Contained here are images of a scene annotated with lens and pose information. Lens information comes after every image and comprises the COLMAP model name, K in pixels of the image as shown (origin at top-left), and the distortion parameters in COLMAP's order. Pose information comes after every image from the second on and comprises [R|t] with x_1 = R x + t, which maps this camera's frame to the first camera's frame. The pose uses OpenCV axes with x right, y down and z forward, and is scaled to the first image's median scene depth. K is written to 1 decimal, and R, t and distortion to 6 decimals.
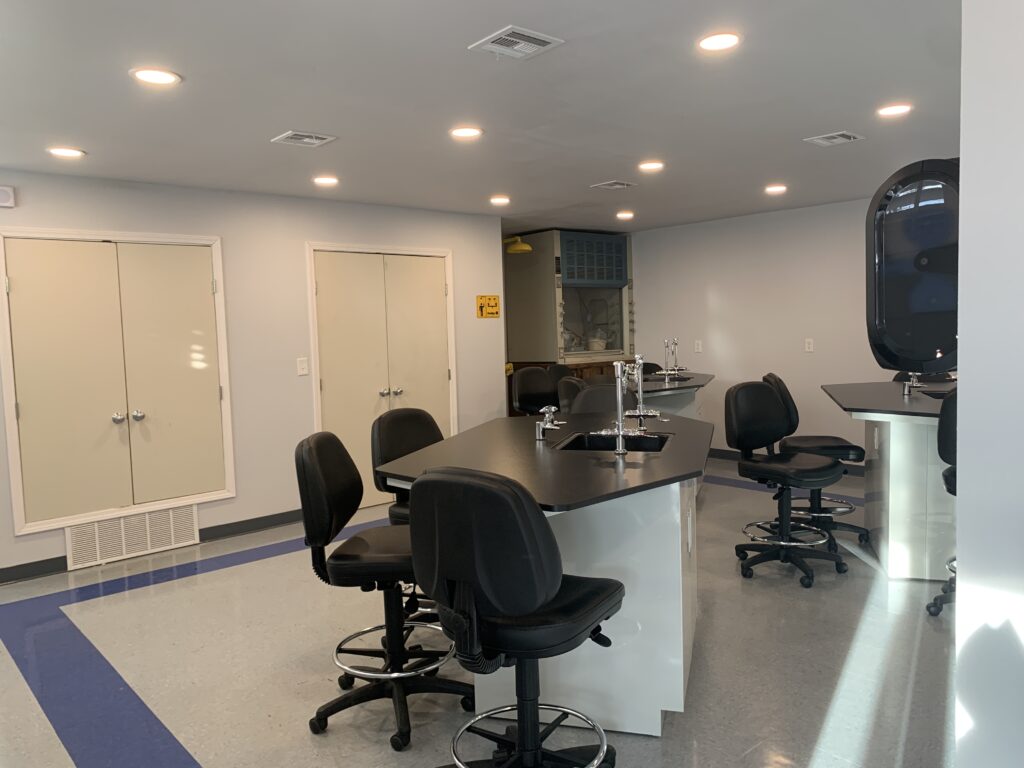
lens RADIAL K [[772.6, 0, 508.1], [0, 772.6, 385.2], [0, 0, 1]] dist [0.102657, -0.146235]
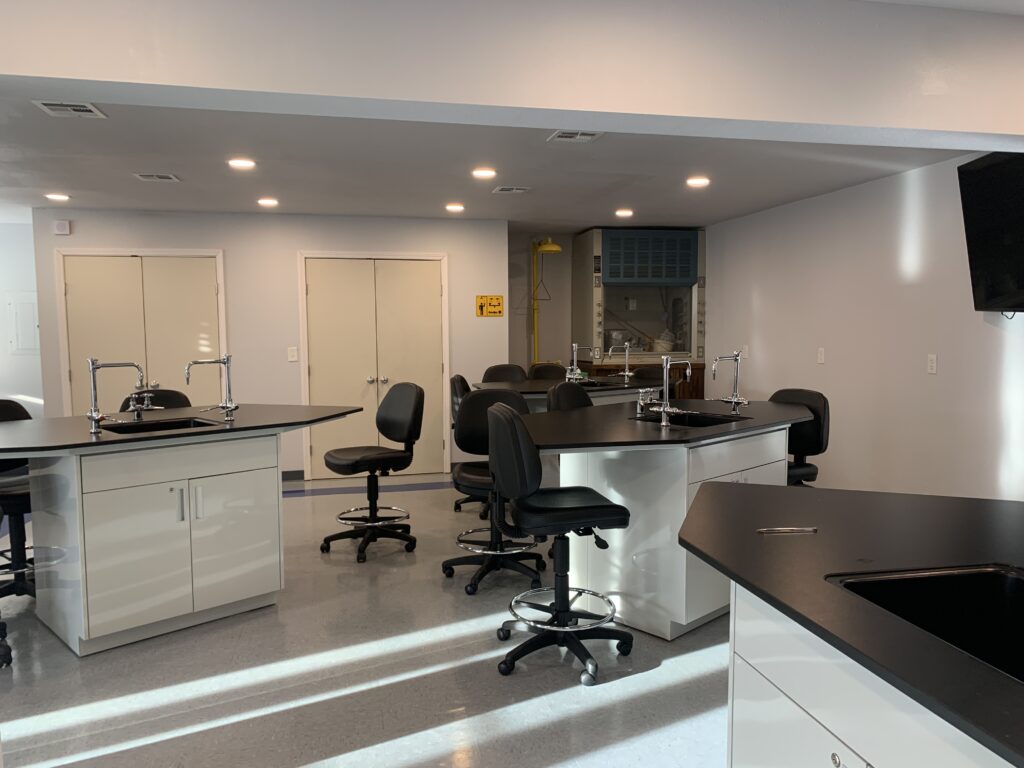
lens RADIAL K [[772.6, 0, 508.1], [0, 772.6, 385.2], [0, 0, 1]] dist [0.102657, -0.146235]
pose [[0.867253, 0.062742, -0.493898, 0.527935], [-0.057460, 0.998012, 0.025886, -0.022307], [0.494540, 0.005930, 0.869134, 0.094064]]
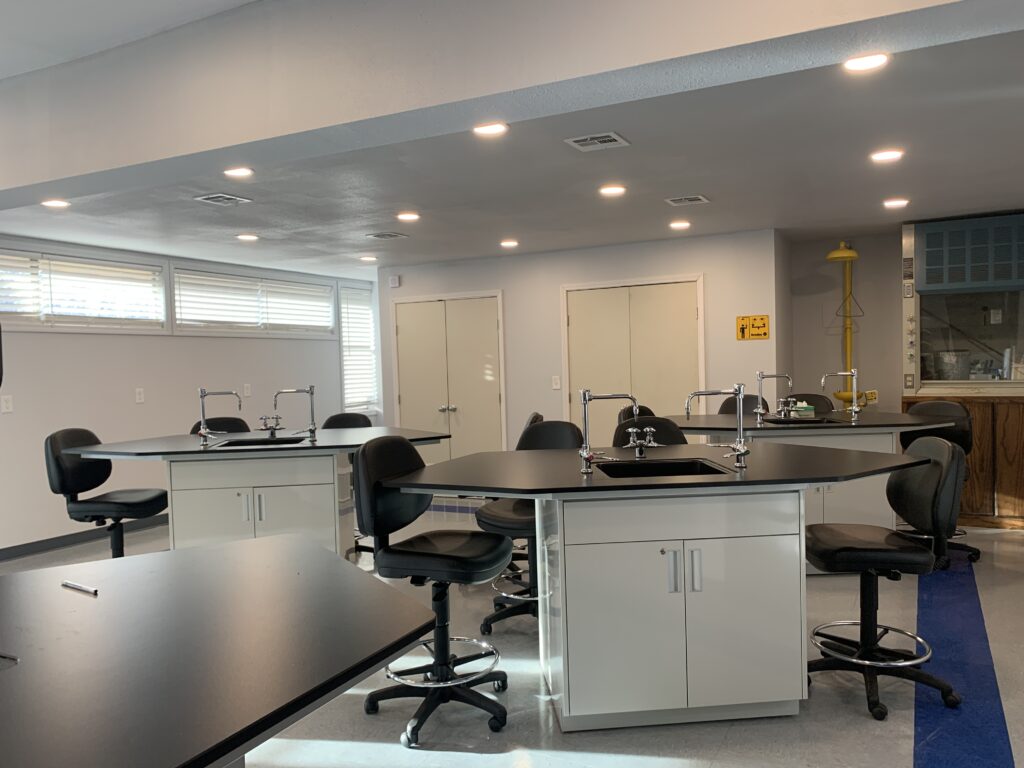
lens RADIAL K [[772.6, 0, 508.1], [0, 772.6, 385.2], [0, 0, 1]] dist [0.102657, -0.146235]
pose [[0.367778, 0.050599, -0.928536, 0.747051], [-0.052942, 0.998038, 0.033417, -0.048391], [0.928405, 0.036869, 0.369736, 0.382089]]
